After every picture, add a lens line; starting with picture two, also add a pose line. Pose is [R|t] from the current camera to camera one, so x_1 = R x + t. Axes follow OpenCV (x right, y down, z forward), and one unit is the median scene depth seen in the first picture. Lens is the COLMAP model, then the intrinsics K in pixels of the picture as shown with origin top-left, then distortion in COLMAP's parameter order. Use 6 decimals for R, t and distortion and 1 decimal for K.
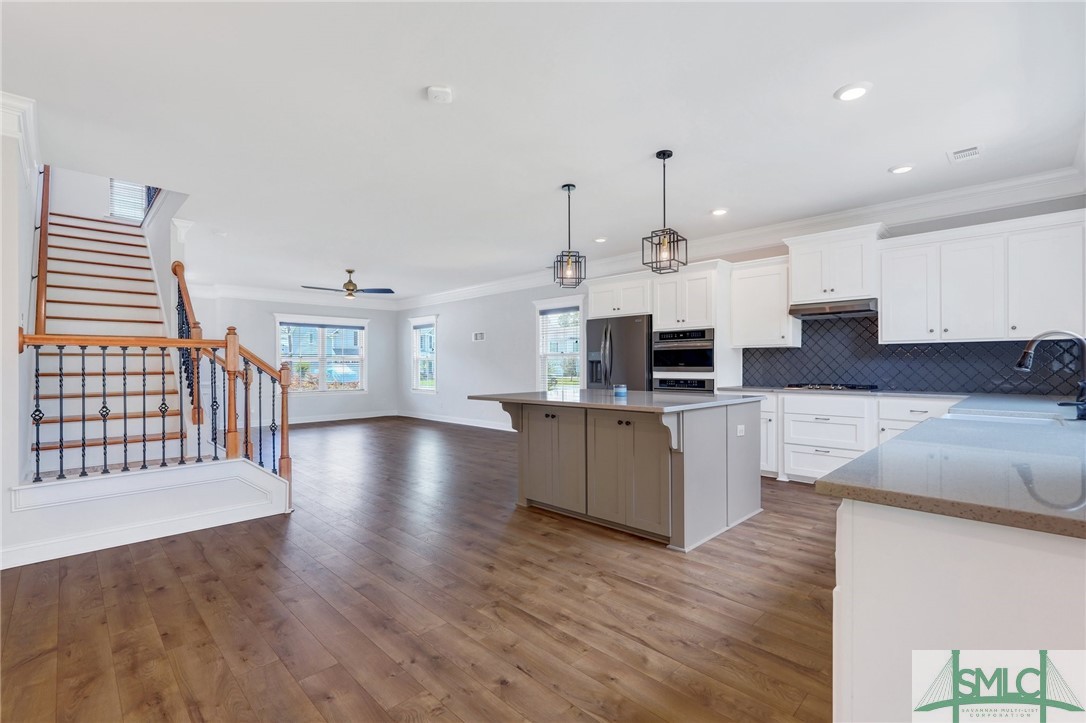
lens RADIAL K [[483.1, 0, 535.9], [0, 483.1, 368.5], [0, 0, 1]] dist [-0.014768, 0.006957]
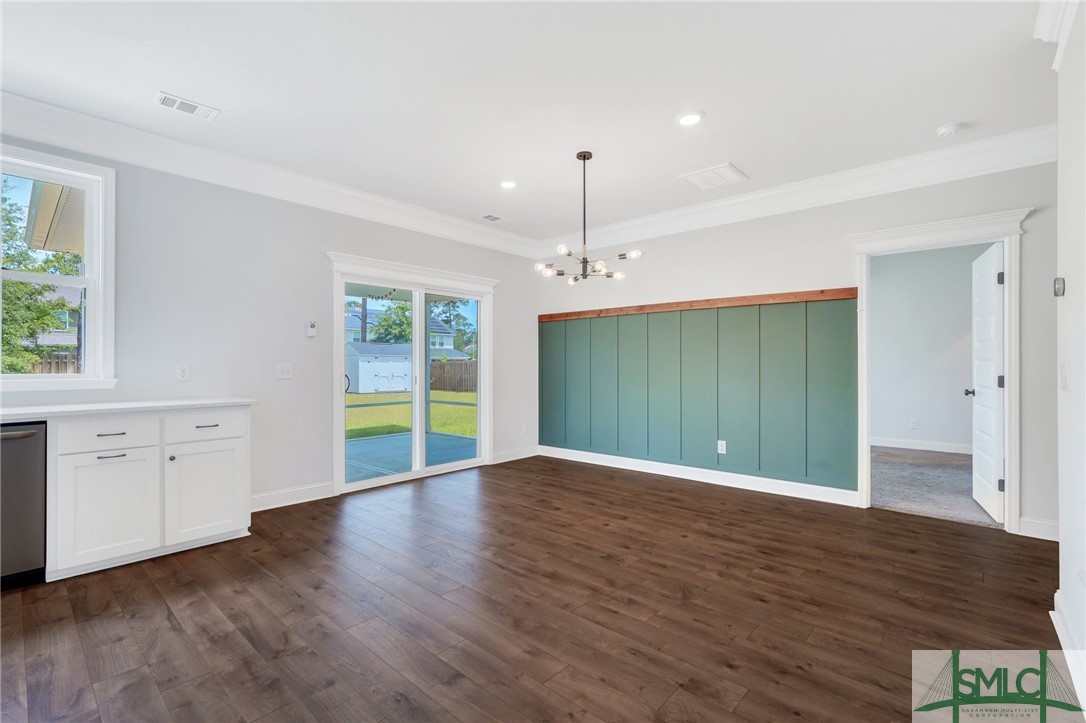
lens RADIAL K [[483.1, 0, 536.7], [0, 483.1, 361.2], [0, 0, 1]] dist [-0.014768, 0.006957]
pose [[-0.998286, 0.003258, -0.058427, -0.297289], [0.003288, 0.999995, -0.000413, -0.006306], [0.058425, -0.000604, -0.998292, 1.149848]]
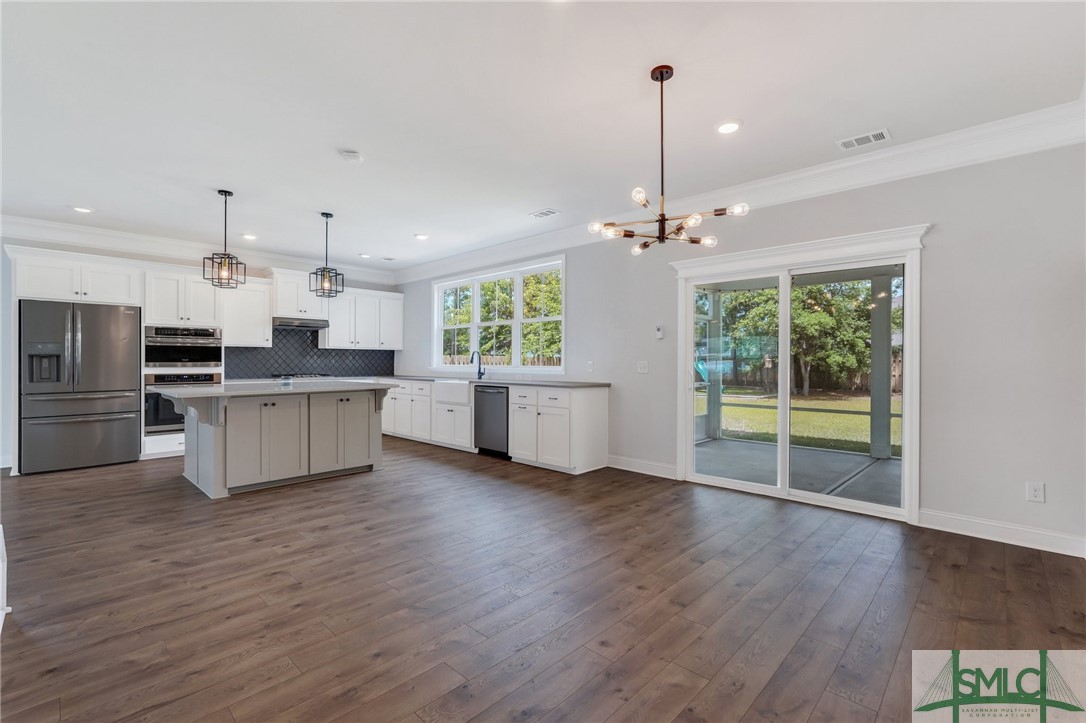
lens RADIAL K [[483.1, 0, 544.8], [0, 483.1, 355.6], [0, 0, 1]] dist [-0.014768, 0.006957]
pose [[-0.031115, 0.016310, 0.999383, -1.144371], [0.003214, 0.999863, -0.016218, 0.002898], [-0.999511, 0.002708, -0.031164, 0.376159]]
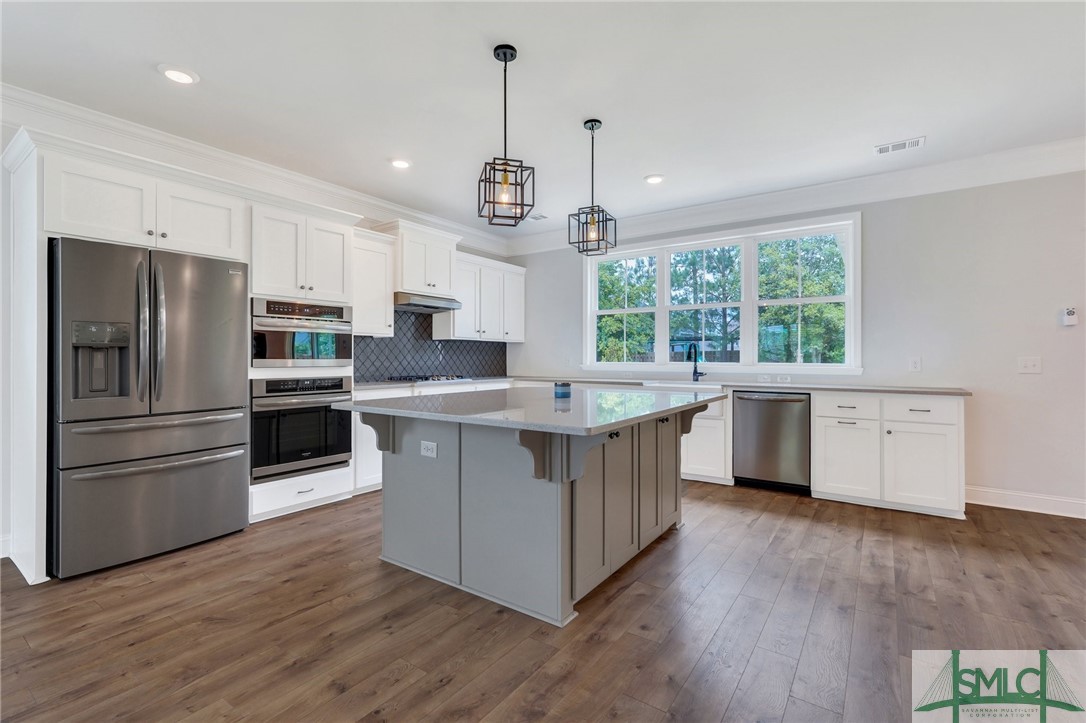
lens RADIAL K [[483.1, 0, 546.8], [0, 483.1, 354.3], [0, 0, 1]] dist [-0.014768, 0.006957]
pose [[-0.182897, 0.010834, 0.983072, -0.582360], [0.004256, 0.999939, -0.010228, -0.002216], [-0.983123, 0.002314, -0.182932, 1.199711]]
